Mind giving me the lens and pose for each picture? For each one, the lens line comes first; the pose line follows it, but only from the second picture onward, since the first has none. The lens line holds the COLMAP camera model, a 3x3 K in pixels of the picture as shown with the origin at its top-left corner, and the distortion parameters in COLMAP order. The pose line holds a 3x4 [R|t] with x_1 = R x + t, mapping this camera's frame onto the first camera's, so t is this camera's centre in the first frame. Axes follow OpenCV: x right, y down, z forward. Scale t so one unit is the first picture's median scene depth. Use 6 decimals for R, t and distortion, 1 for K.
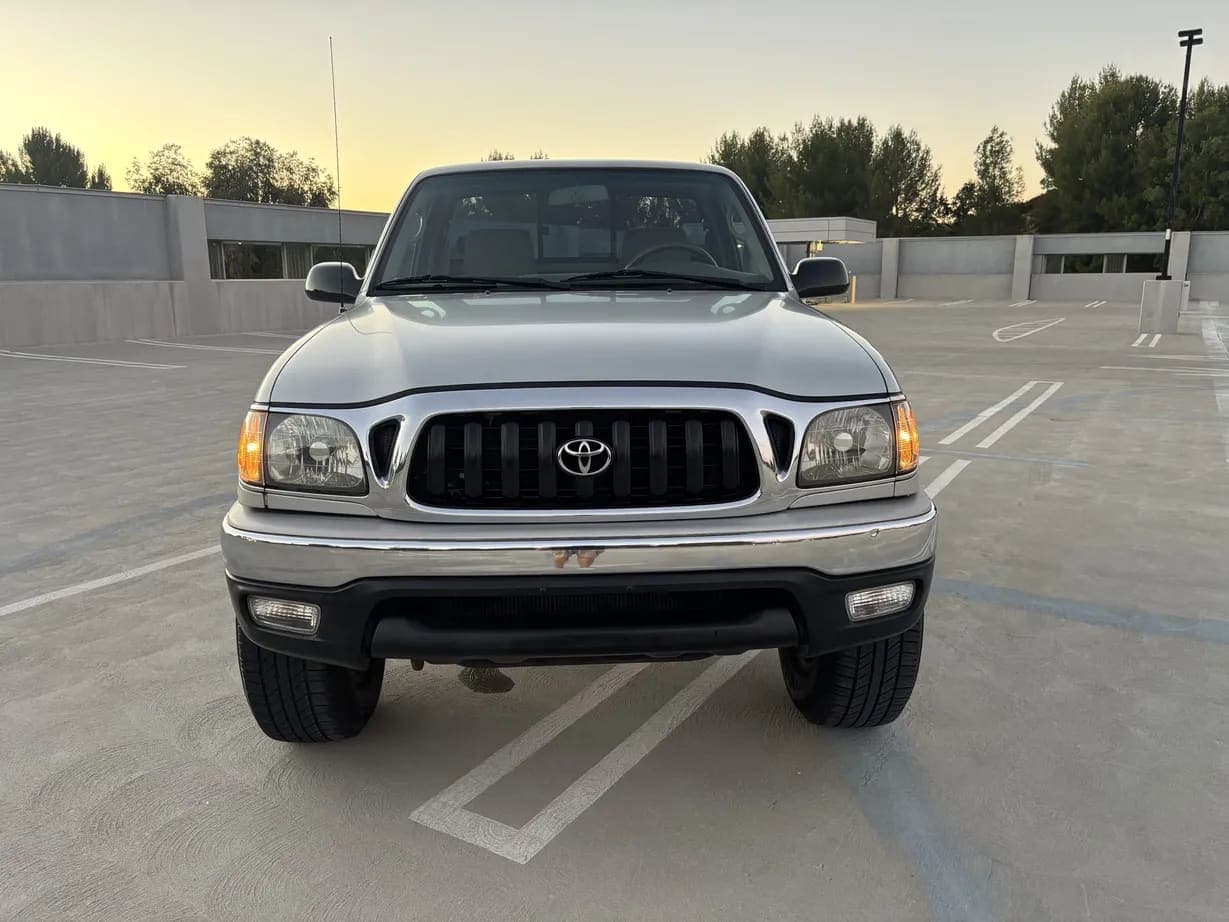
lens RADIAL K [[937.6, 0, 607.3], [0, 937.6, 463.8], [0, 0, 1]] dist [0.048436, -0.051487]
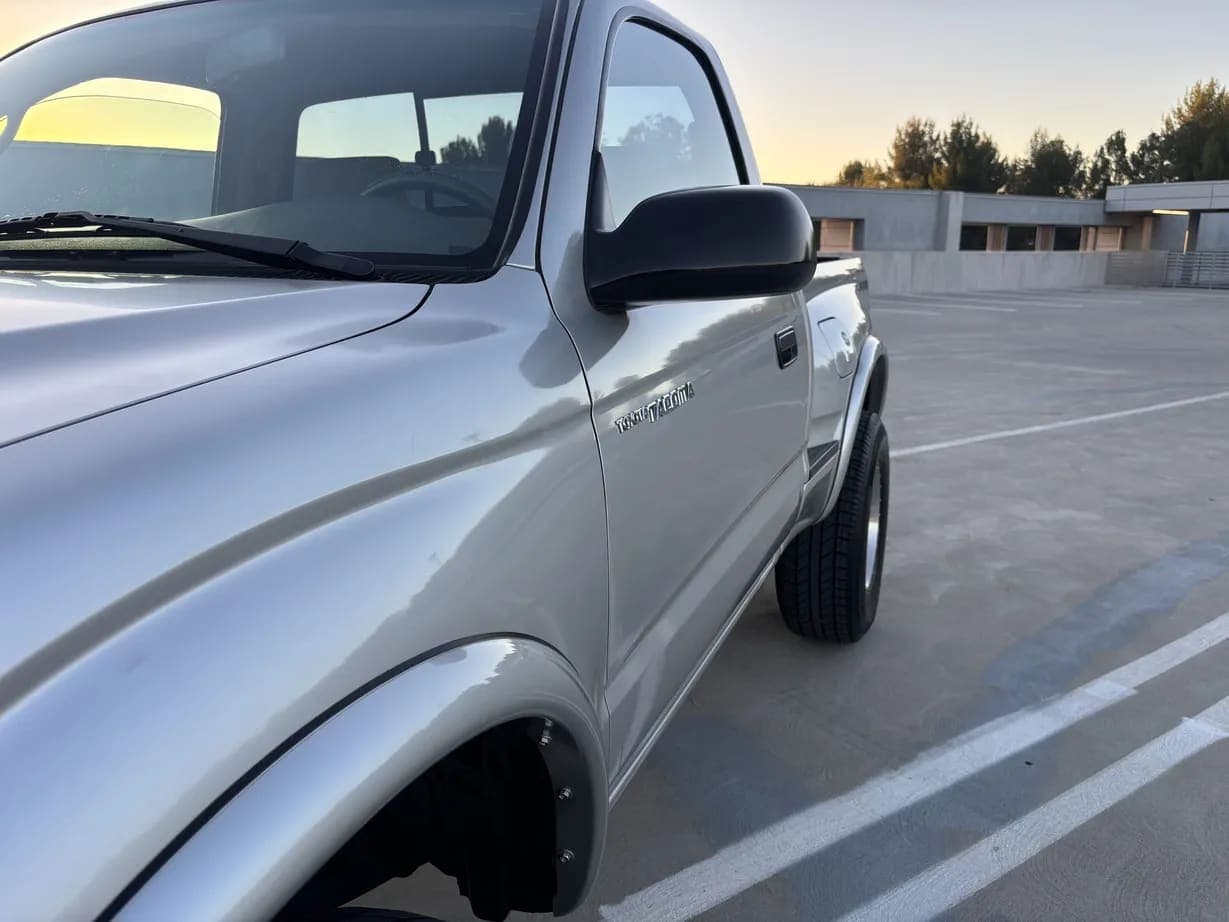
lens RADIAL K [[938.9, 0, 620.3], [0, 938.9, 464.4], [0, 0, 1]] dist [0.056945, -0.075512]
pose [[0.918062, 0.094284, -0.385063, 0.294252], [-0.084105, 0.995518, 0.043235, -0.111201], [0.387413, -0.007306, 0.921877, 0.580186]]
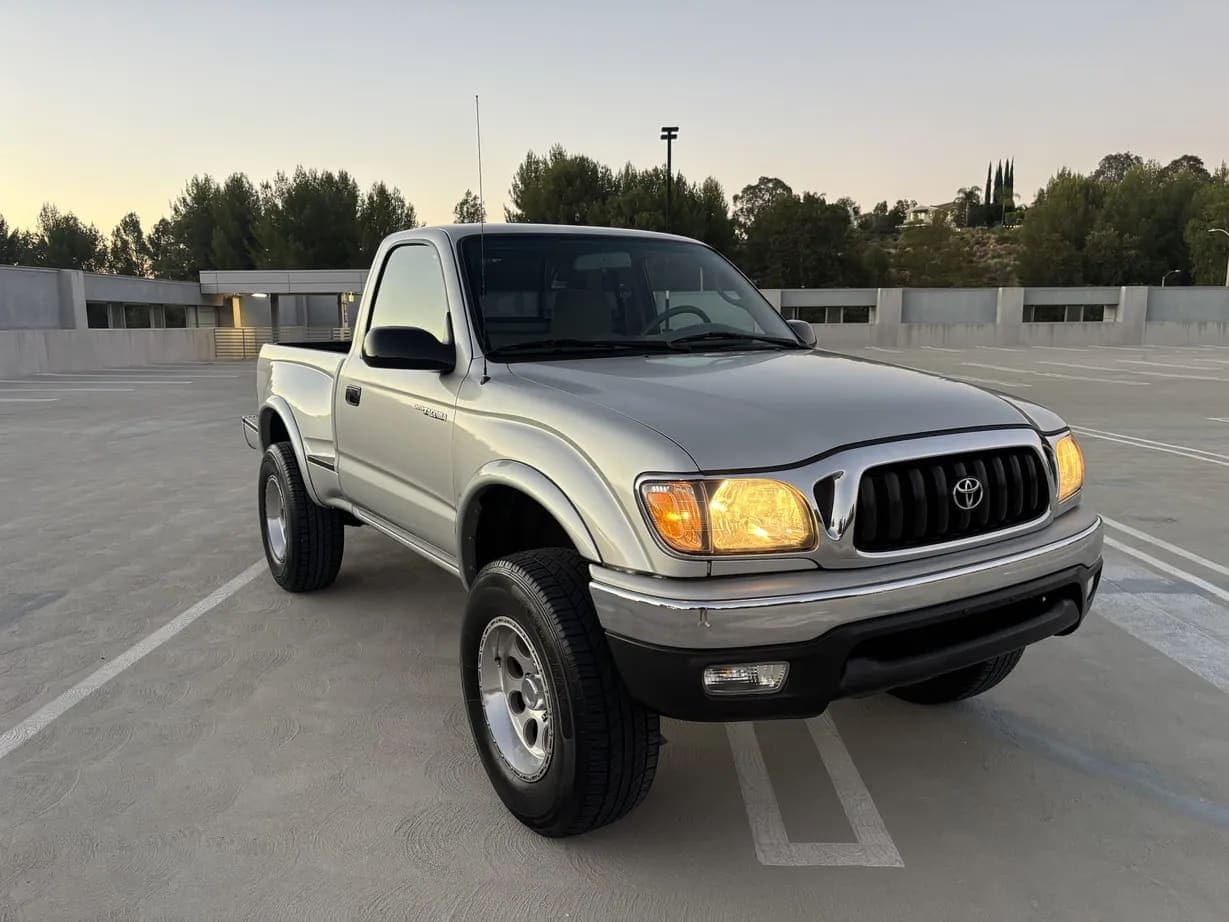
lens RADIAL K [[940.3, 0, 608.0], [0, 940.3, 462.5], [0, 0, 1]] dist [0.022927, -0.001807]
pose [[0.862091, -0.078017, 0.500712, -0.507051], [0.104221, 0.994252, -0.024524, -0.032292], [-0.495921, 0.073326, 0.865266, 0.097684]]
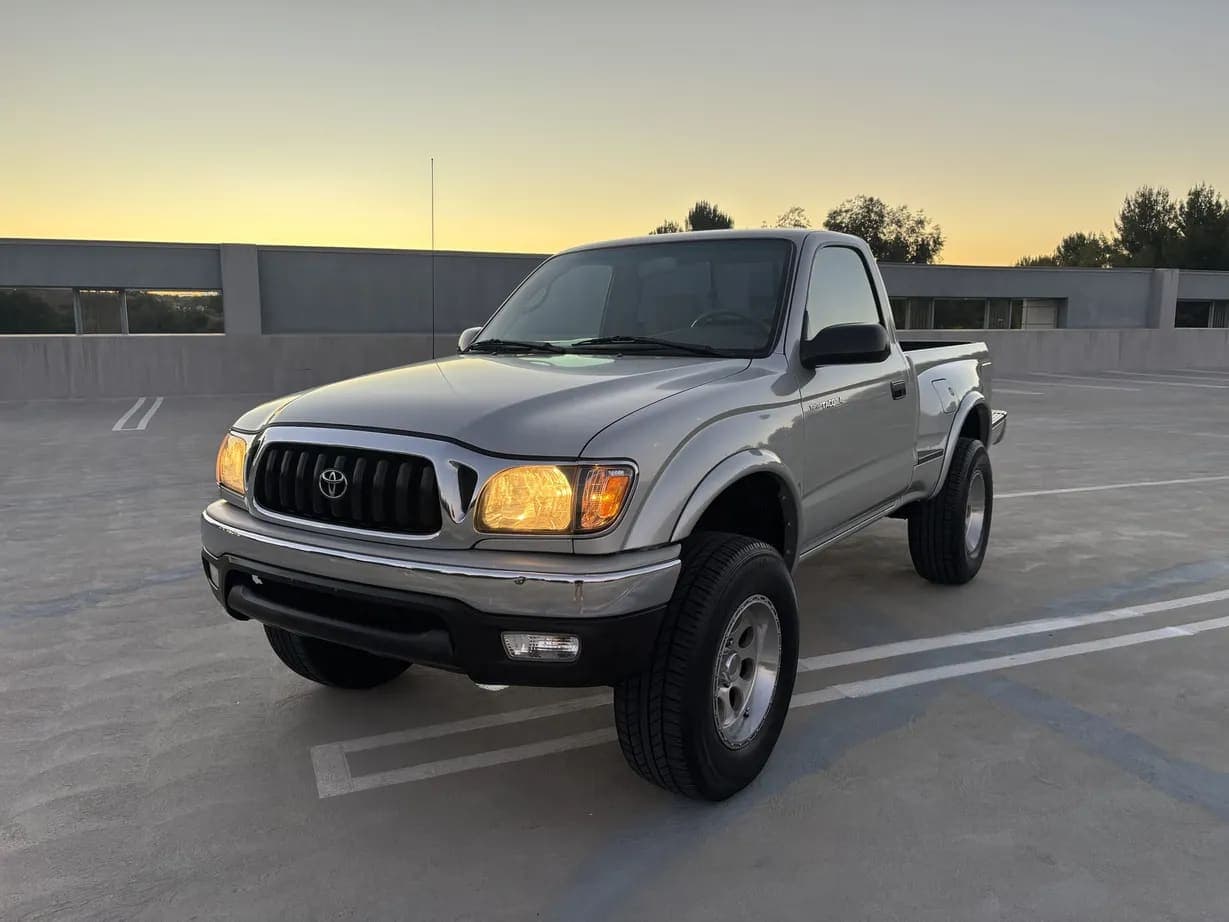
lens RADIAL K [[940.3, 0, 608.0], [0, 940.3, 462.5], [0, 0, 1]] dist [0.022927, -0.001807]
pose [[0.809089, 0.087579, -0.581123, 0.519297], [-0.117582, 0.992964, -0.014063, -0.031491], [0.575803, 0.079708, 0.813694, 0.081562]]
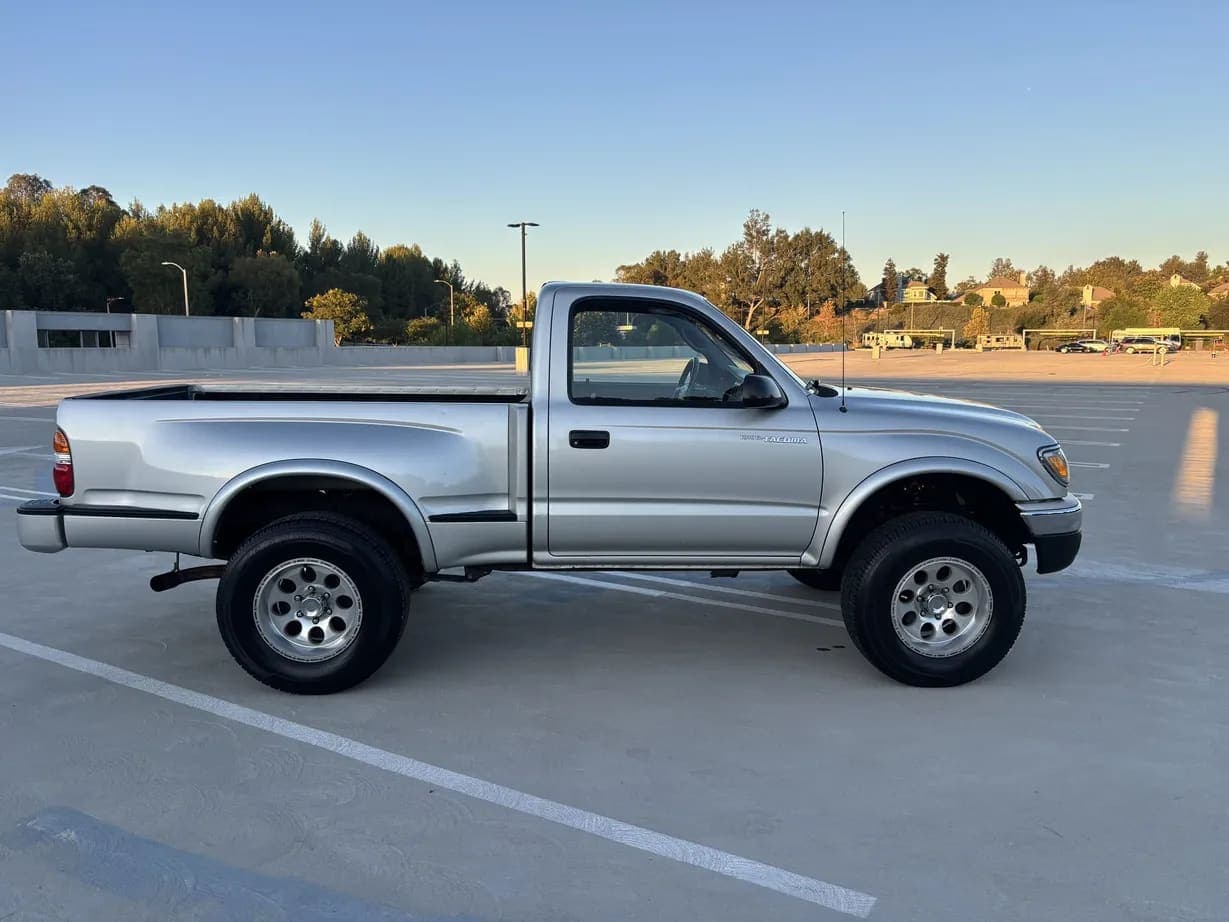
lens RADIAL K [[945.3, 0, 612.7], [0, 945.3, 457.2], [0, 0, 1]] dist [0.056068, -0.069794]
pose [[-0.008259, -0.119945, 0.992746, -1.258085], [0.200050, 0.972512, 0.119165, -0.247252], [-0.979751, 0.199583, 0.015963, 1.016422]]
